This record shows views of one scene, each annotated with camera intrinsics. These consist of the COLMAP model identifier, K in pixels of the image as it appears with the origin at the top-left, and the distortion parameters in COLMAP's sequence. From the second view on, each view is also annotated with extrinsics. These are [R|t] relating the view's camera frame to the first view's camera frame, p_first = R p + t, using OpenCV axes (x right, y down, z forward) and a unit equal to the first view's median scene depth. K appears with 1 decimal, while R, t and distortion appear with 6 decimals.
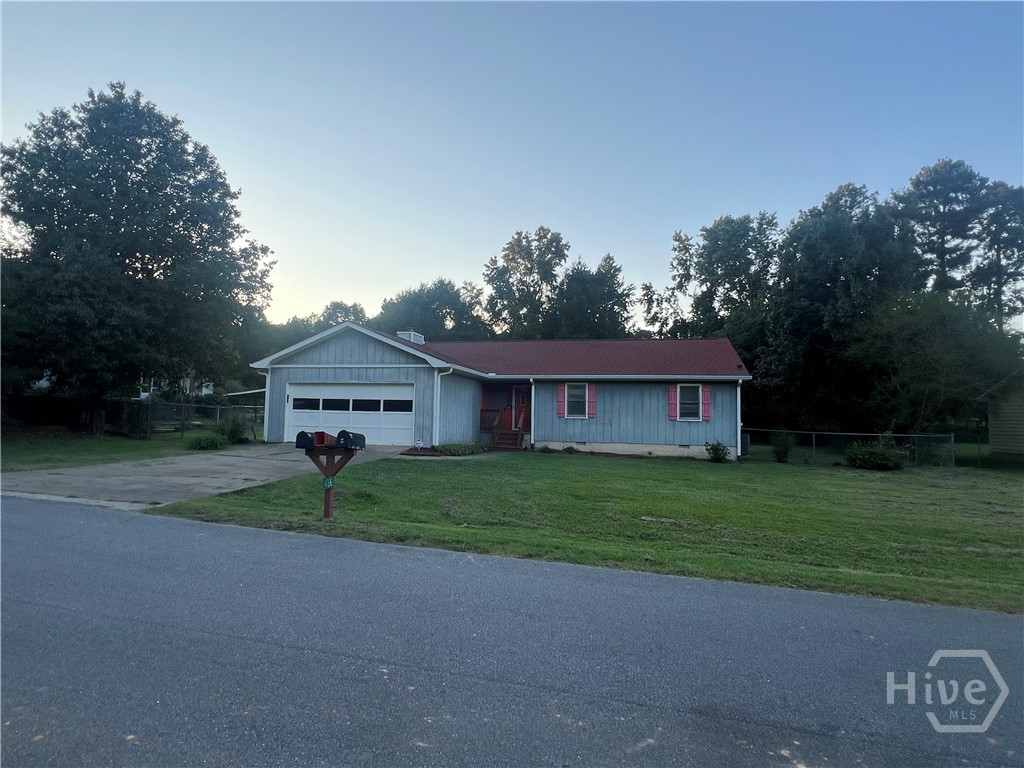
lens RADIAL K [[564.6, 0, 509.0], [0, 564.6, 383.8], [0, 0, 1]] dist [-0.003532, -0.000768]
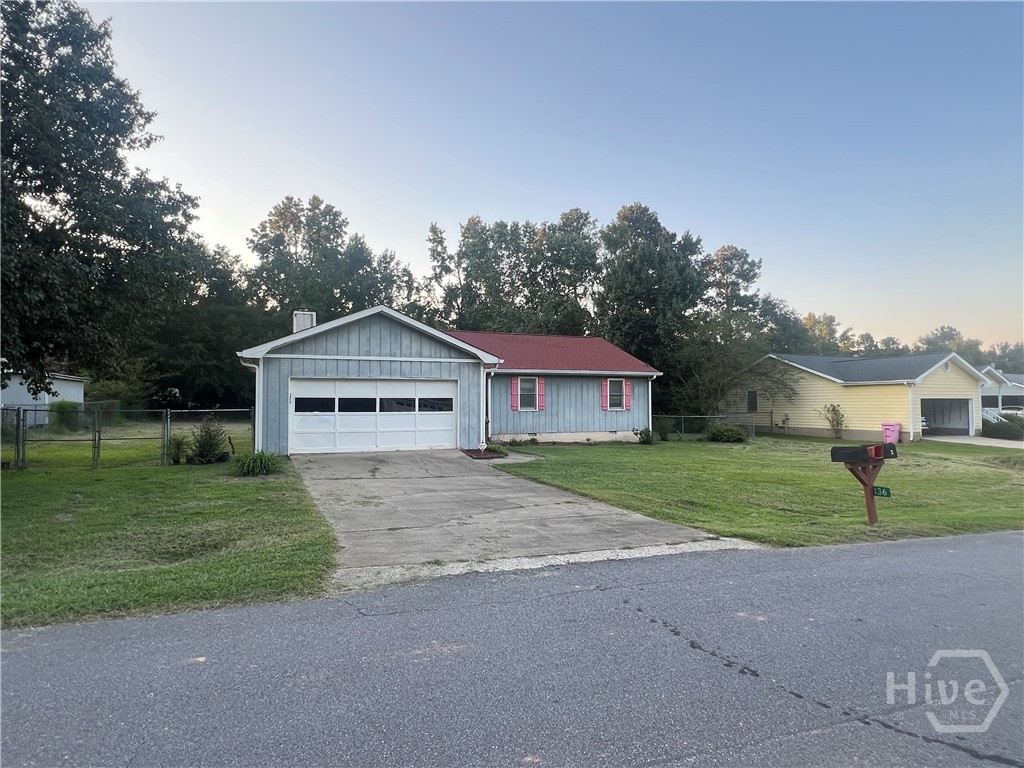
lens RADIAL K [[564.6, 0, 510.3], [0, 564.6, 385.3], [0, 0, 1]] dist [-0.003532, -0.000768]
pose [[0.815747, -0.005010, 0.578387, -0.529517], [-0.015826, 0.999395, 0.030979, -0.018200], [-0.578192, -0.034425, 0.815174, 0.176346]]
